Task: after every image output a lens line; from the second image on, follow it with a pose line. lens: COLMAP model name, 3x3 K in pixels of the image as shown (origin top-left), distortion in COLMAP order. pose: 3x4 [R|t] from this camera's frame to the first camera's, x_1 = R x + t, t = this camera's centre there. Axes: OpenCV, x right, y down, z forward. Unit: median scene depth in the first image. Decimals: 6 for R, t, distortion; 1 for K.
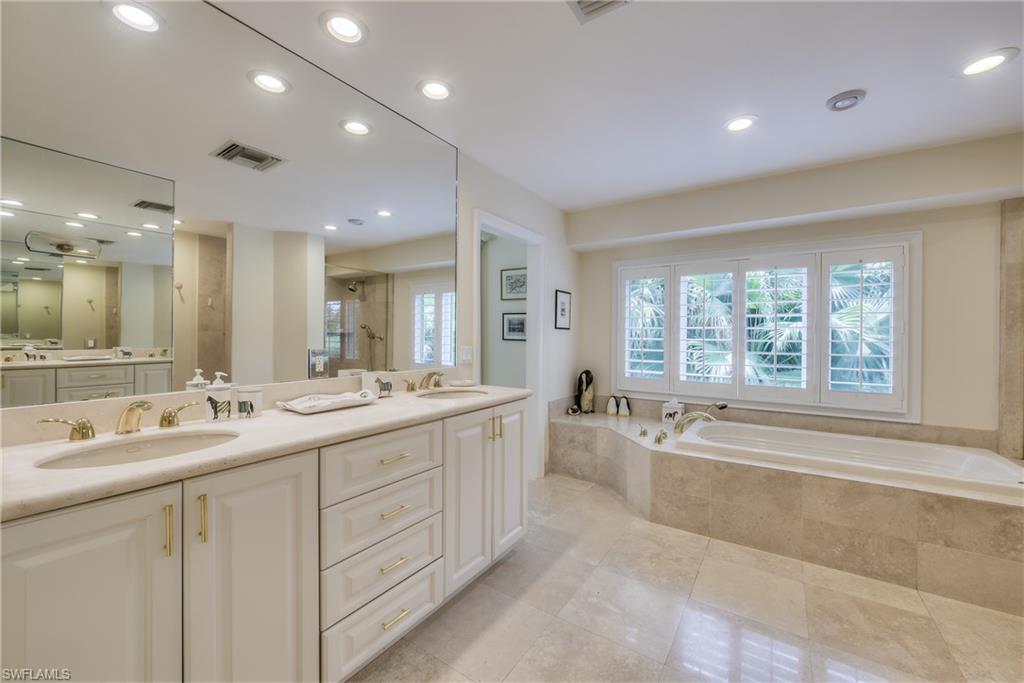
lens RADIAL K [[398.3, 0, 510.1], [0, 398.3, 338.3], [0, 0, 1]] dist [-0.008691, 0.001144]
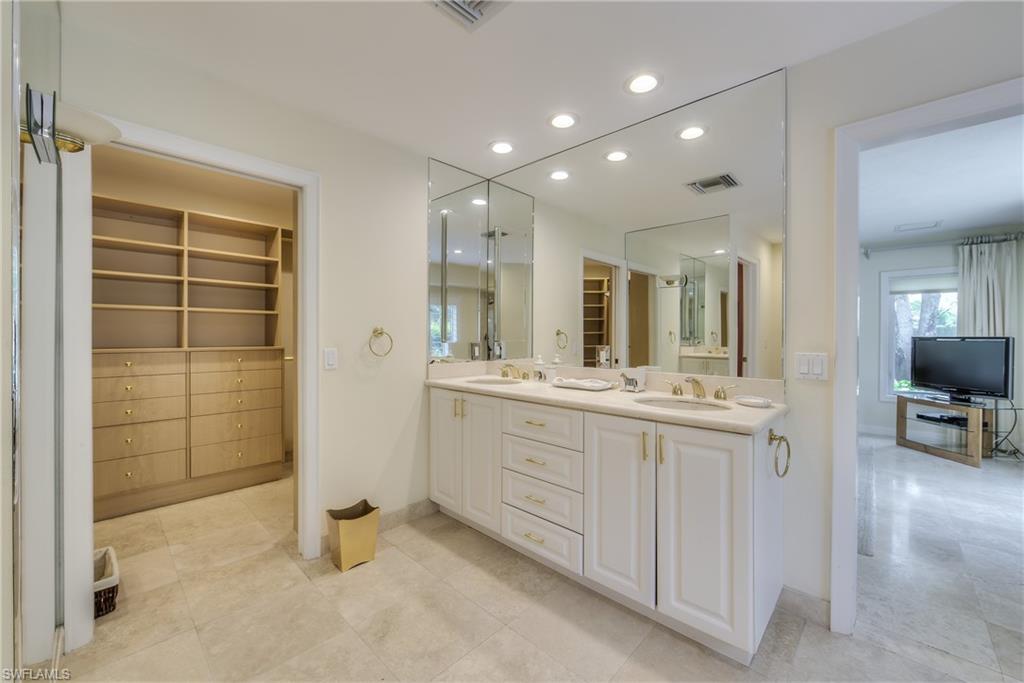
lens RADIAL K [[398.3, 0, 510.2], [0, 398.3, 337.8], [0, 0, 1]] dist [-0.008691, 0.001144]
pose [[-0.172147, -0.002896, -0.985067, 0.833480], [-0.002516, 0.999994, -0.002500, 0.001486], [0.985068, 0.002048, -0.172153, 0.862435]]
